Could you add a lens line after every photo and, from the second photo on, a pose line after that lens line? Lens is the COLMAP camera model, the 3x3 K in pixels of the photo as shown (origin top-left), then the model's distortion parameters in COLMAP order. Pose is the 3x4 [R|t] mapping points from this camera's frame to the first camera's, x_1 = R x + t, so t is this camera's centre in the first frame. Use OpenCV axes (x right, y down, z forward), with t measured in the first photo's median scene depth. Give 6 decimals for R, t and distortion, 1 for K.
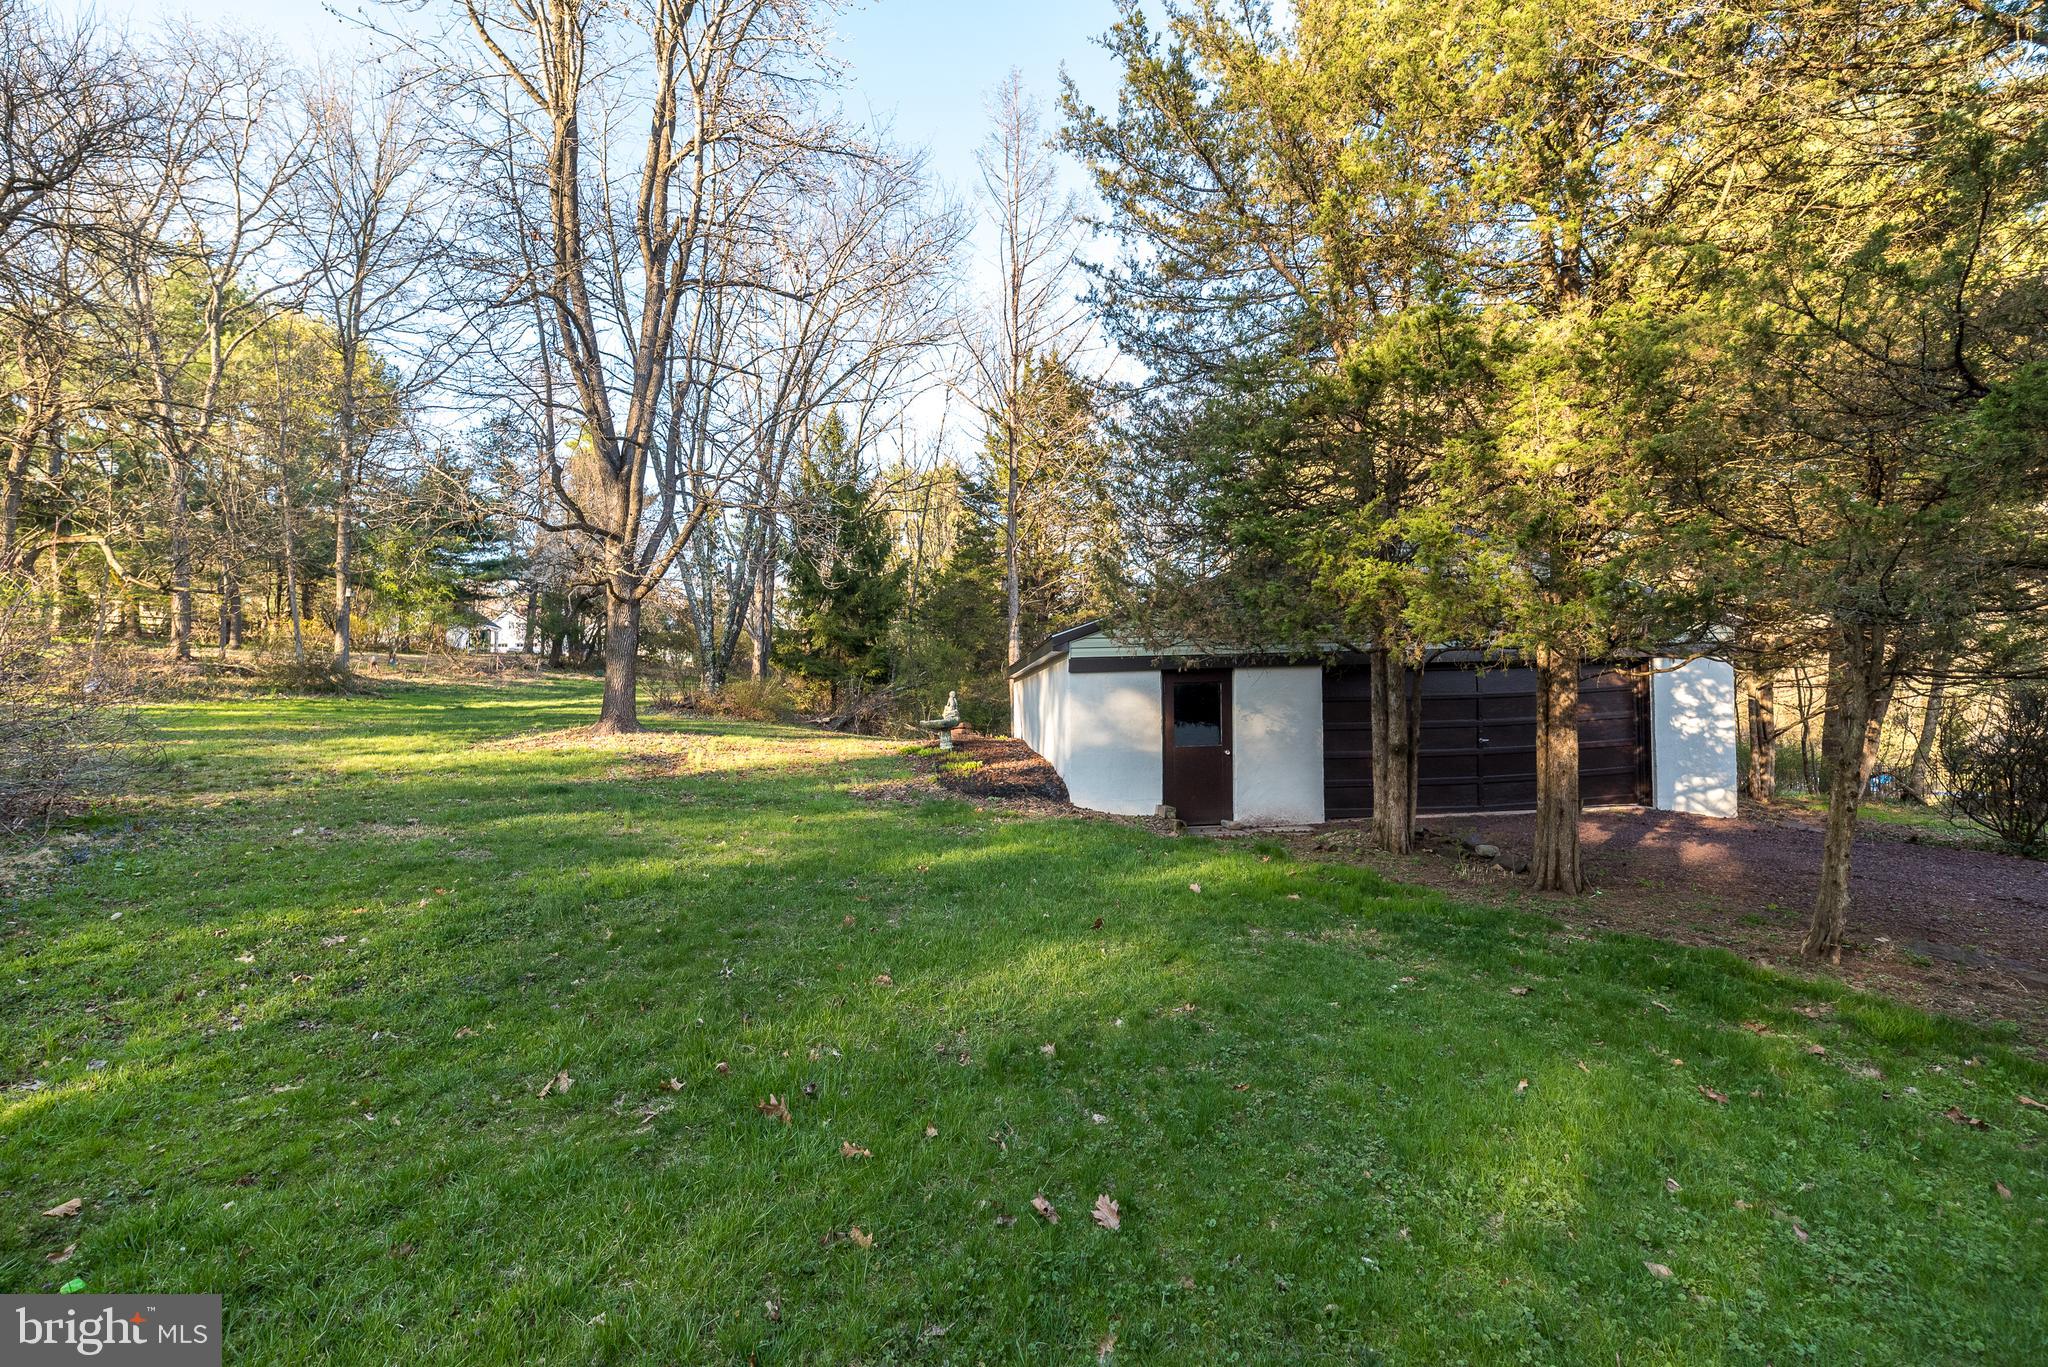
lens RADIAL K [[888.7, 0, 1025.2], [0, 888.7, 686.5], [0, 0, 1]] dist [0.004017, 0.000547]
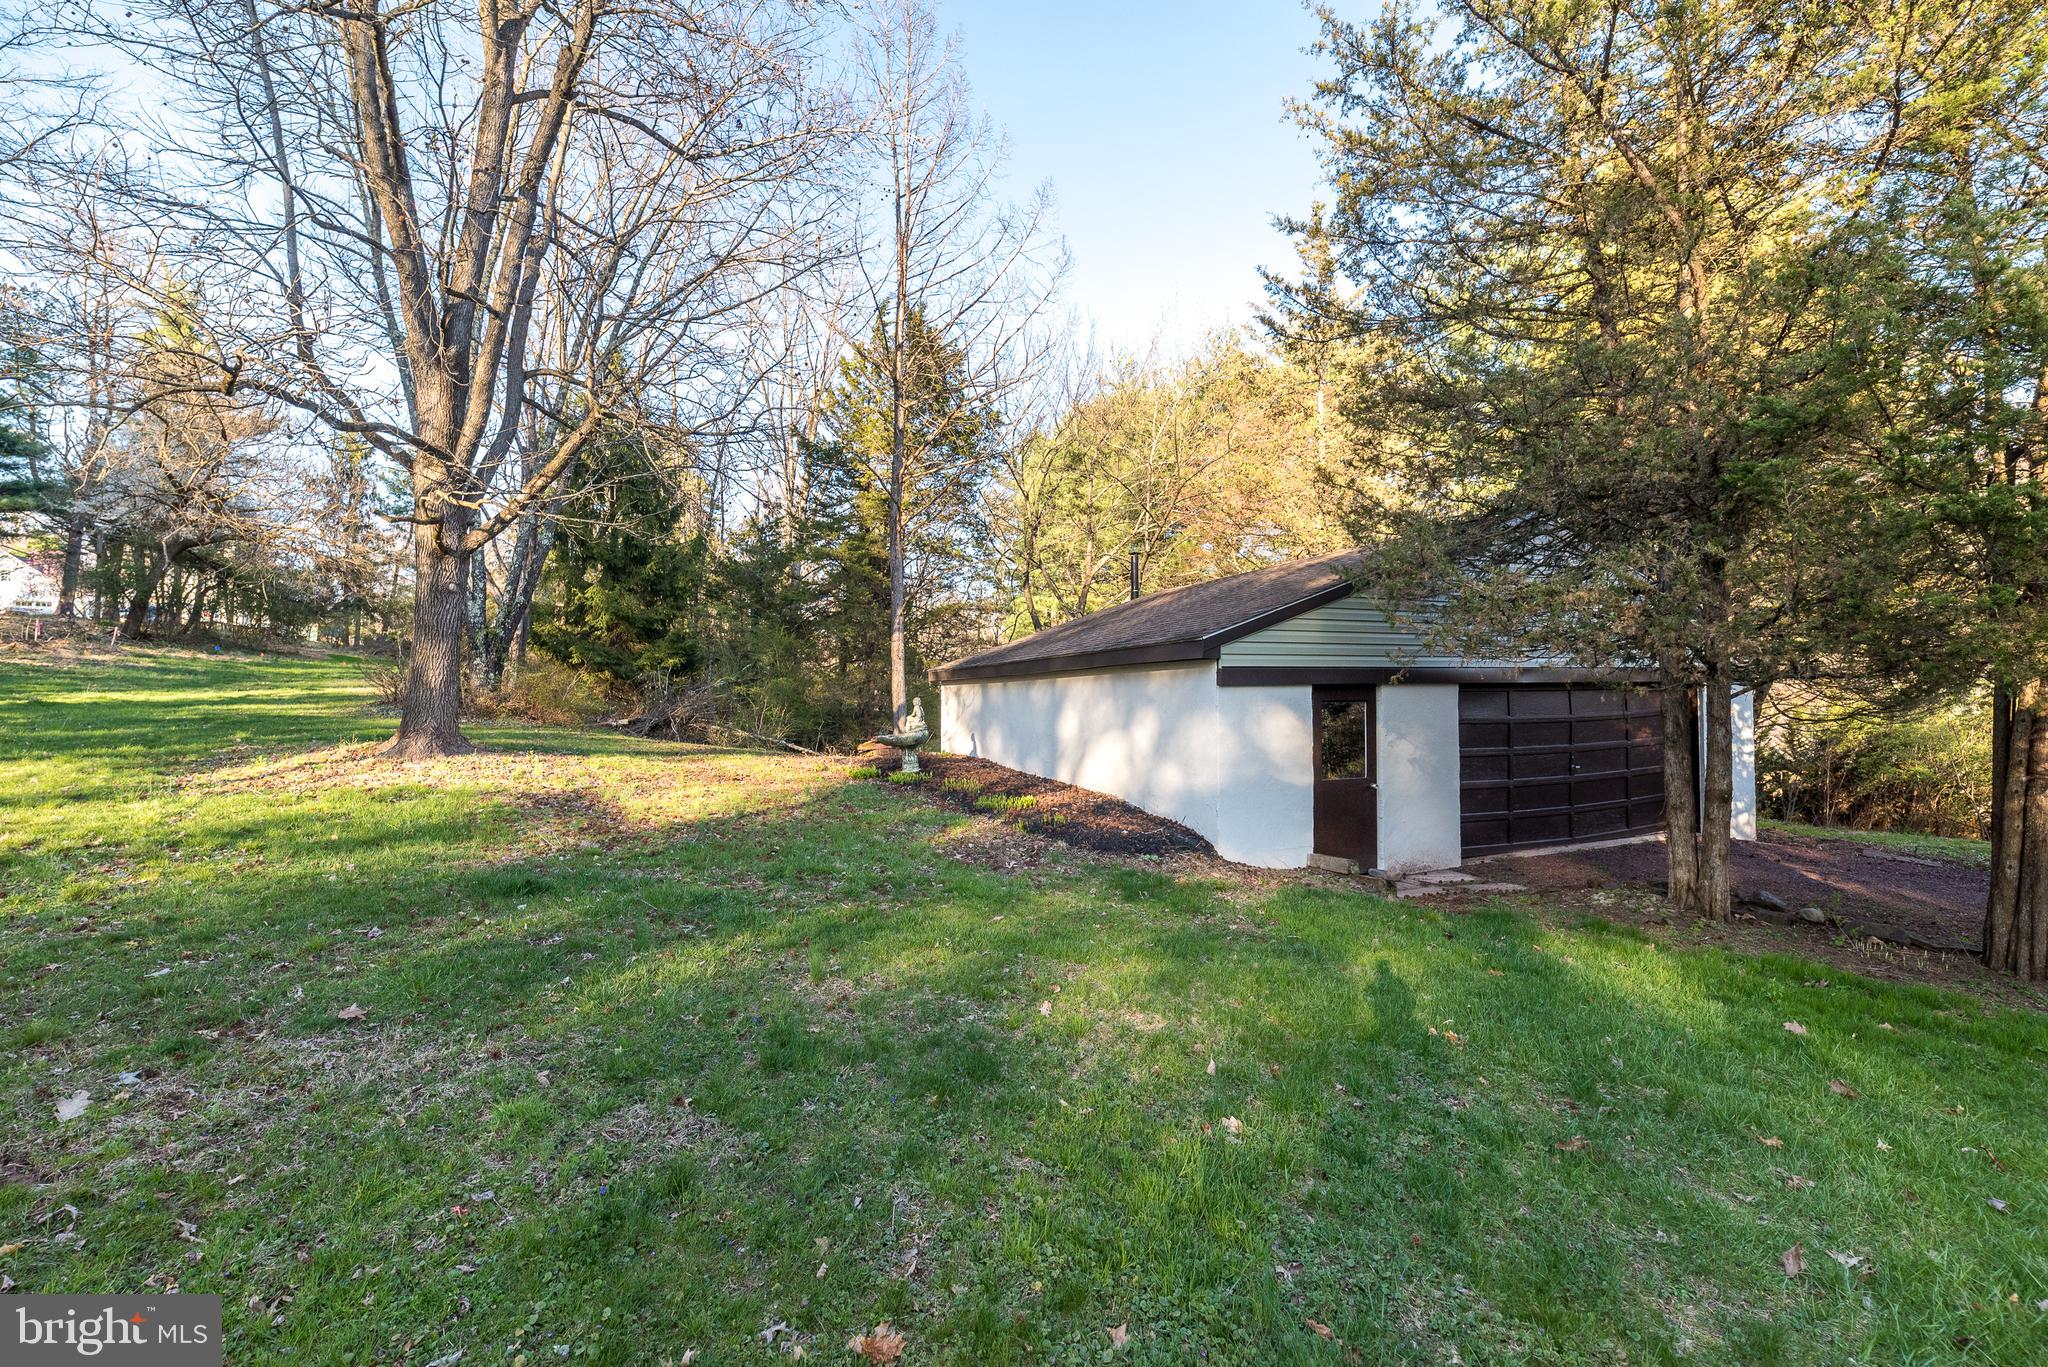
lens RADIAL K [[888.7, 0, 1023.1], [0, 888.7, 678.9], [0, 0, 1]] dist [0.004017, 0.000547]
pose [[0.943239, 0.024881, 0.331183, -0.339780], [-0.024535, 0.999685, -0.005227, -0.012208], [-0.331208, -0.003195, 0.943552, 0.312199]]
